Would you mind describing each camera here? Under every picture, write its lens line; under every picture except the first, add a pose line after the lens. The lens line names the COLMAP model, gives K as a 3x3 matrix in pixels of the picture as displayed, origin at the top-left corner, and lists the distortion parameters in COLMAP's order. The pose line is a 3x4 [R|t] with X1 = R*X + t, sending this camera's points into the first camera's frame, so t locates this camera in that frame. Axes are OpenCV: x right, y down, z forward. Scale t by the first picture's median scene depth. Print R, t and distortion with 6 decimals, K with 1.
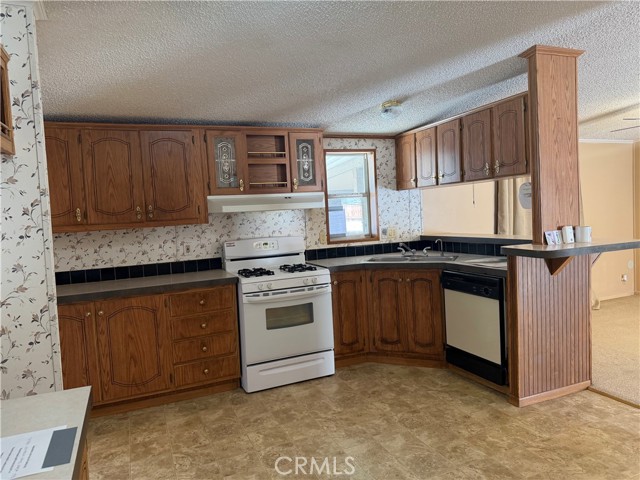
lens RADIAL K [[449.9, 0, 319.4], [0, 449.9, 241.0], [0, 0, 1]] dist [0.020676, -0.022604]
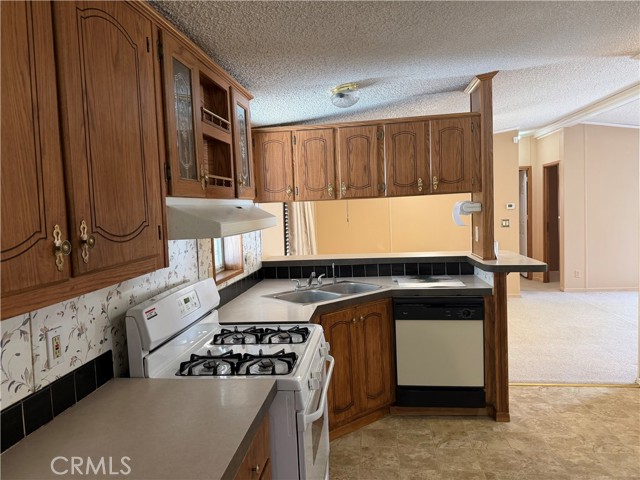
lens RADIAL K [[449.9, 0, 320.8], [0, 449.9, 237.5], [0, 0, 1]] dist [0.020676, -0.022604]
pose [[0.496238, -0.026735, 0.867775, -0.527271], [0.068860, 0.997589, -0.008644, -0.052599], [-0.865451, 0.064044, 0.496882, 0.694644]]
